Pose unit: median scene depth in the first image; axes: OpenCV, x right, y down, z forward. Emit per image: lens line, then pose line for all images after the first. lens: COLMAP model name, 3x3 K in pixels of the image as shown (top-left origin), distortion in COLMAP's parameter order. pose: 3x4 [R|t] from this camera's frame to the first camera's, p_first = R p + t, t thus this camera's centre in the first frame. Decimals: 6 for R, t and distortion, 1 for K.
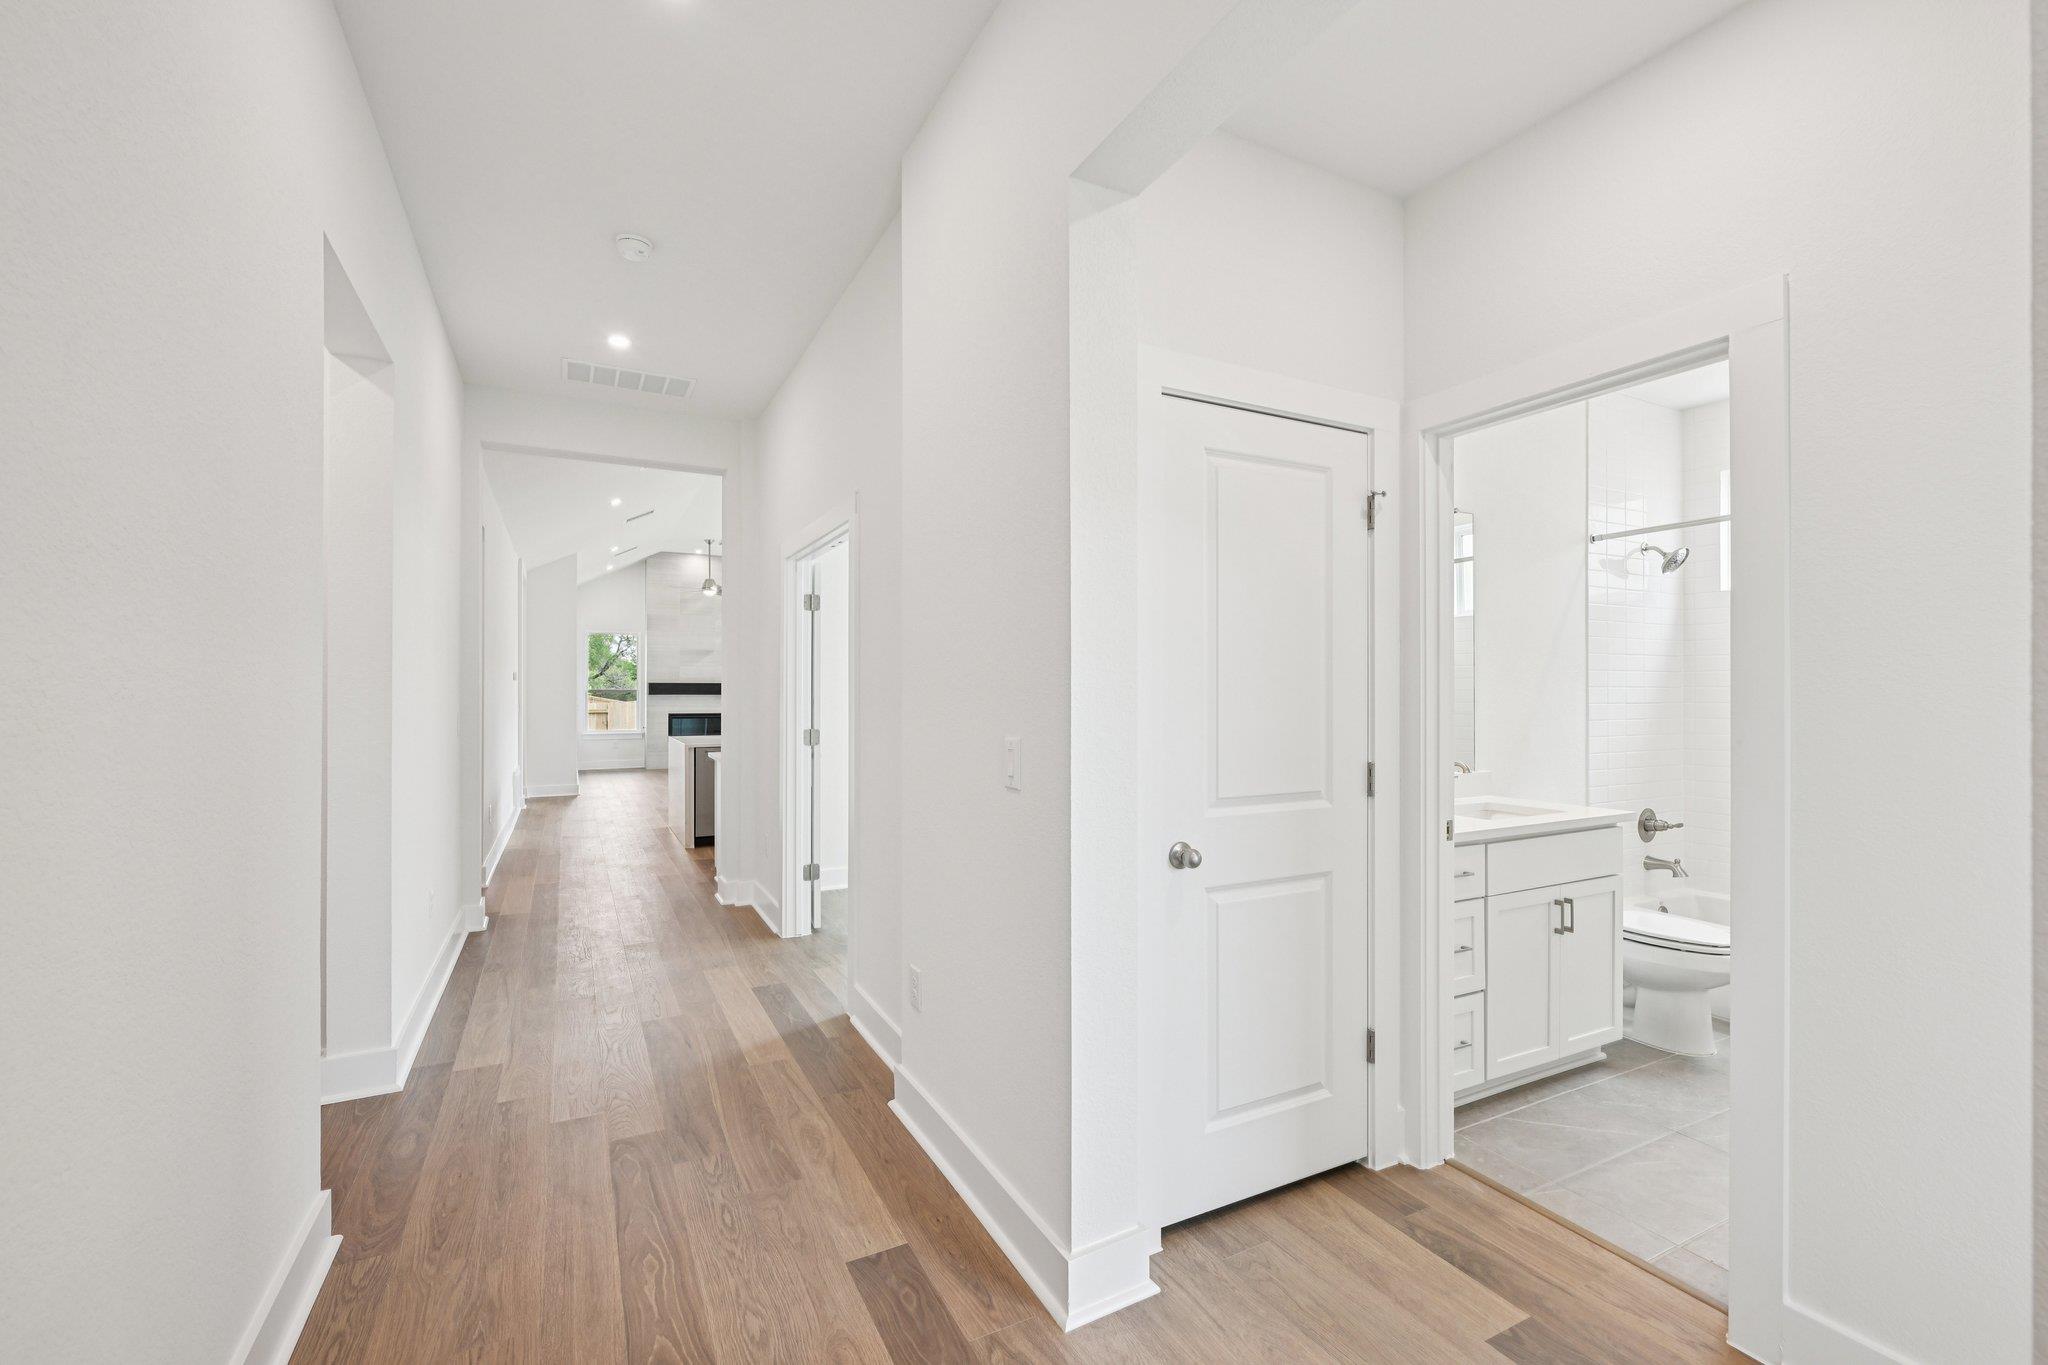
lens RADIAL K [[862.7, 0, 1024.0], [0, 862.7, 682.5], [0, 0, 1]] dist [0.000749, 0.000048]
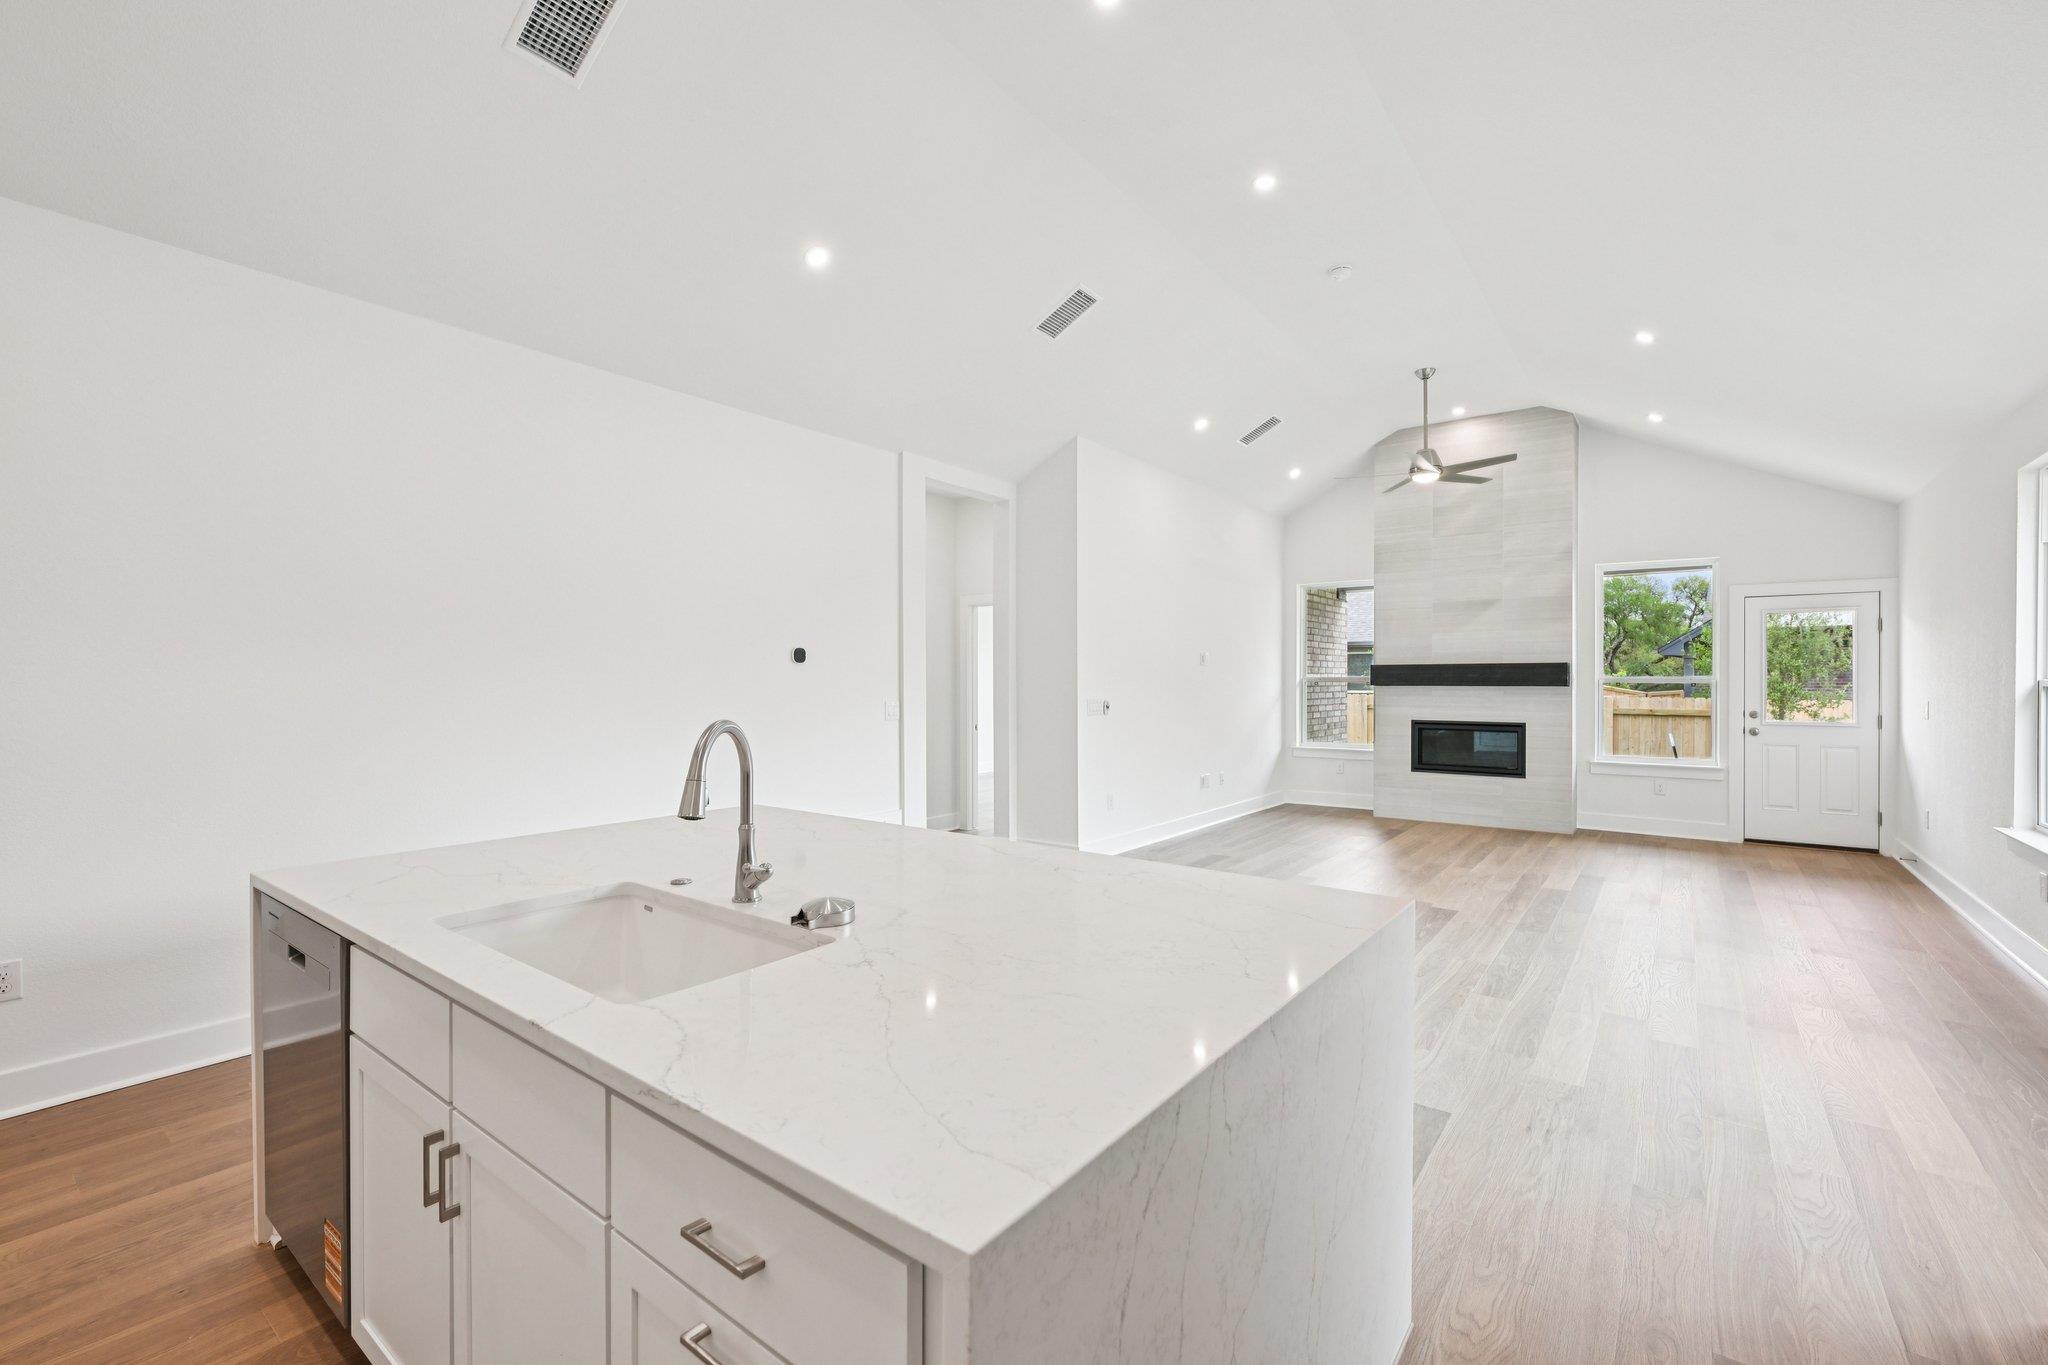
lens RADIAL K [[862.7, 0, 1024.0], [0, 862.7, 682.5], [0, 0, 1]] dist [0.000749, 0.000048]
pose [[0.424010, -0.000144, -0.905657, -0.018851], [0.013703, 0.999887, 0.006257, 0.004990], [0.905554, -0.015064, 0.423964, 0.539684]]
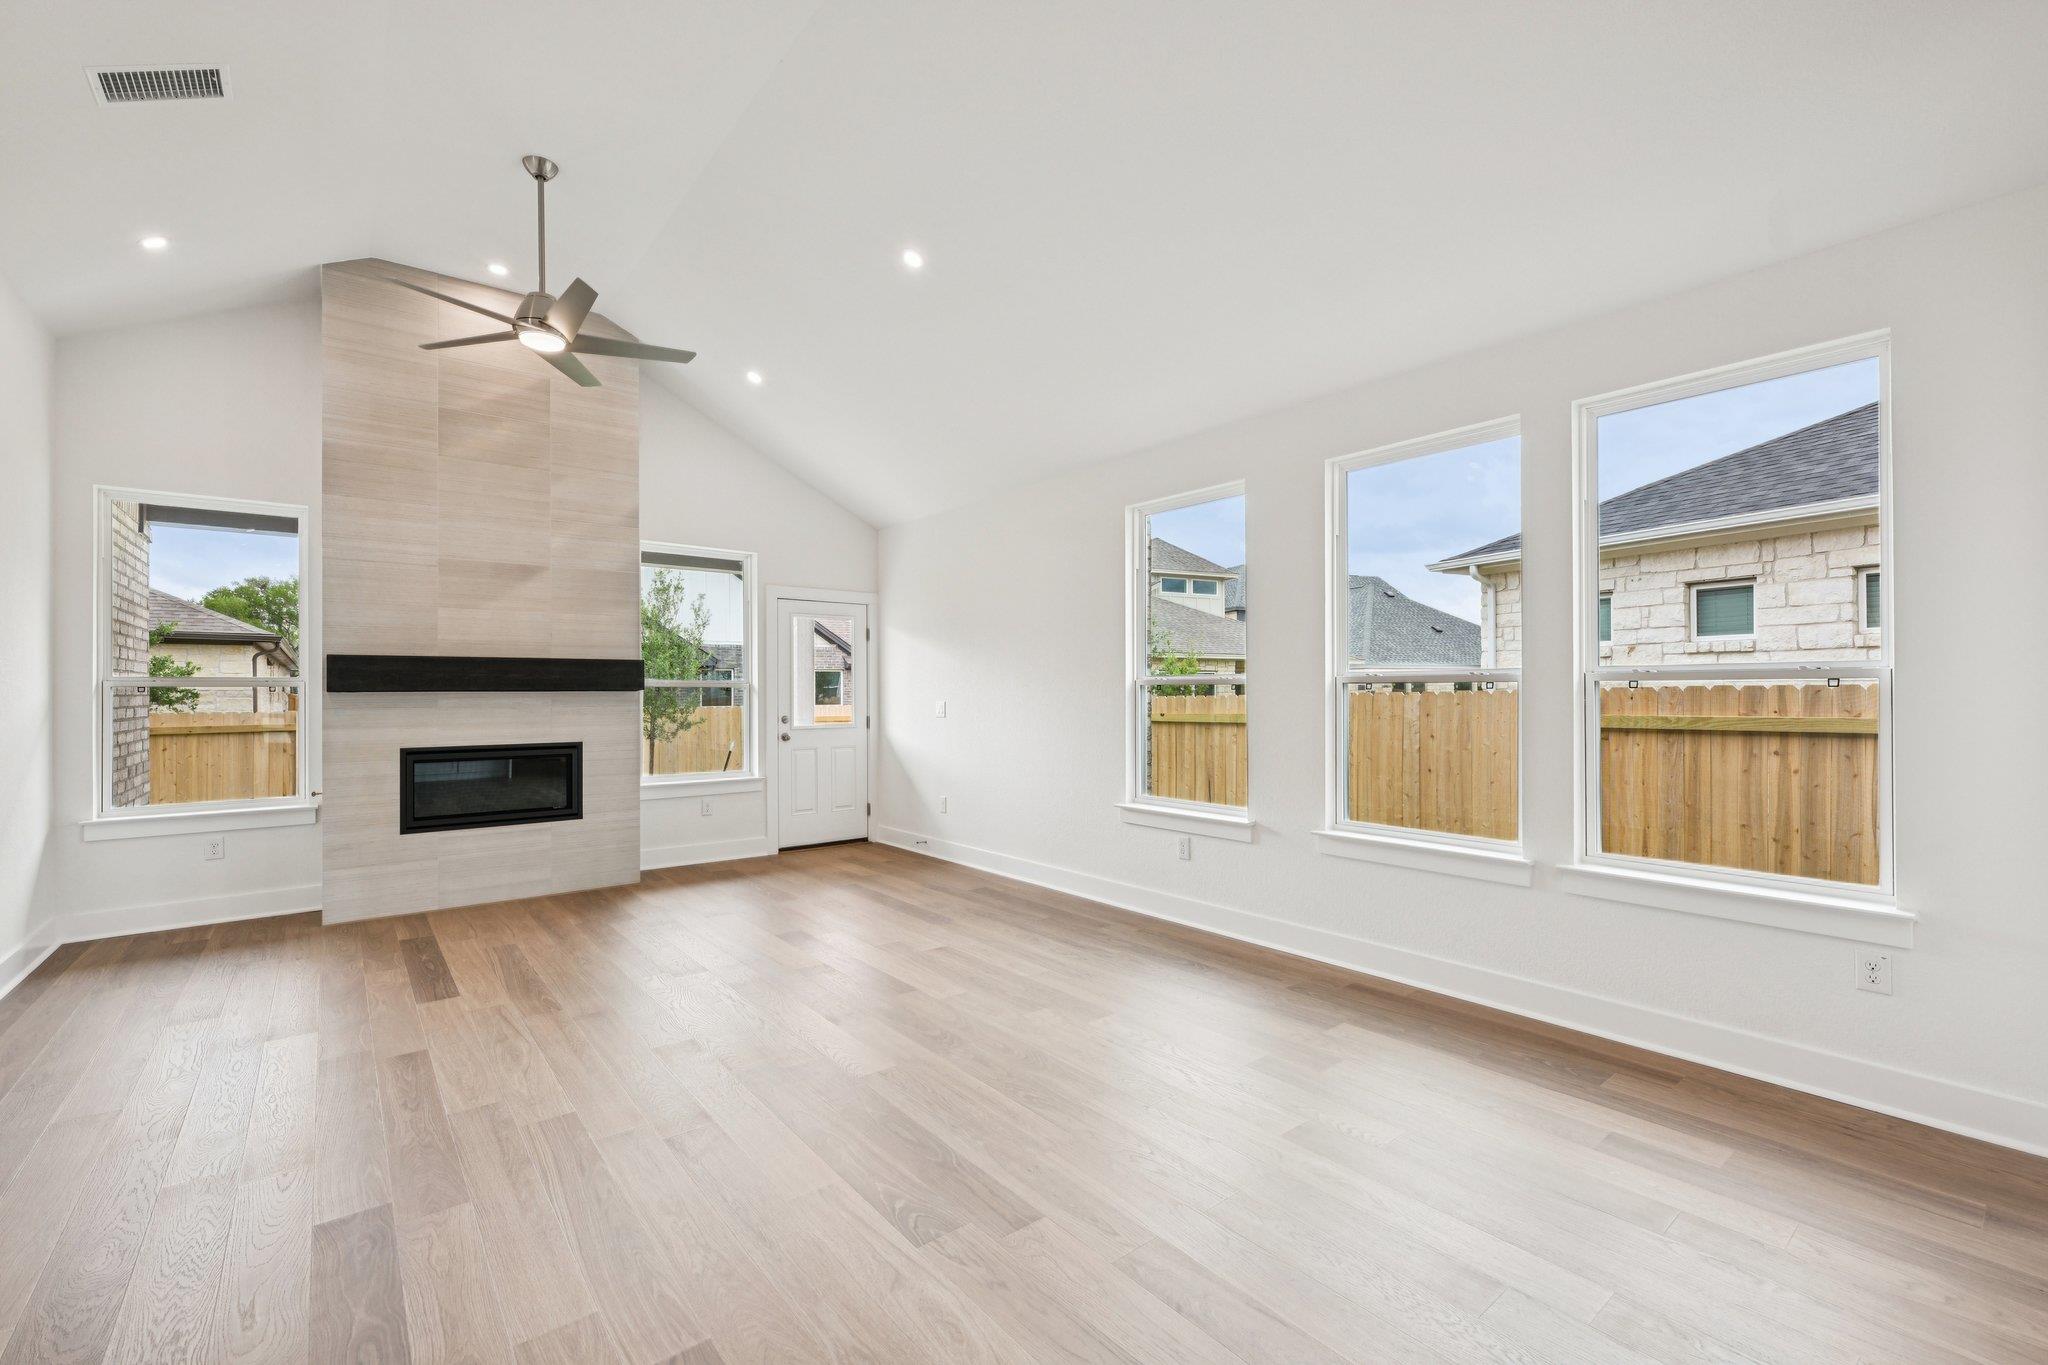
lens RADIAL K [[862.7, 0, 1024.0], [0, 862.7, 682.5], [0, 0, 1]] dist [0.000749, 0.000048]
pose [[0.980785, -0.003601, 0.195059, -0.240873], [0.002641, 0.999983, 0.005181, 0.009190], [-0.195074, -0.004567, 0.980778, 0.625327]]
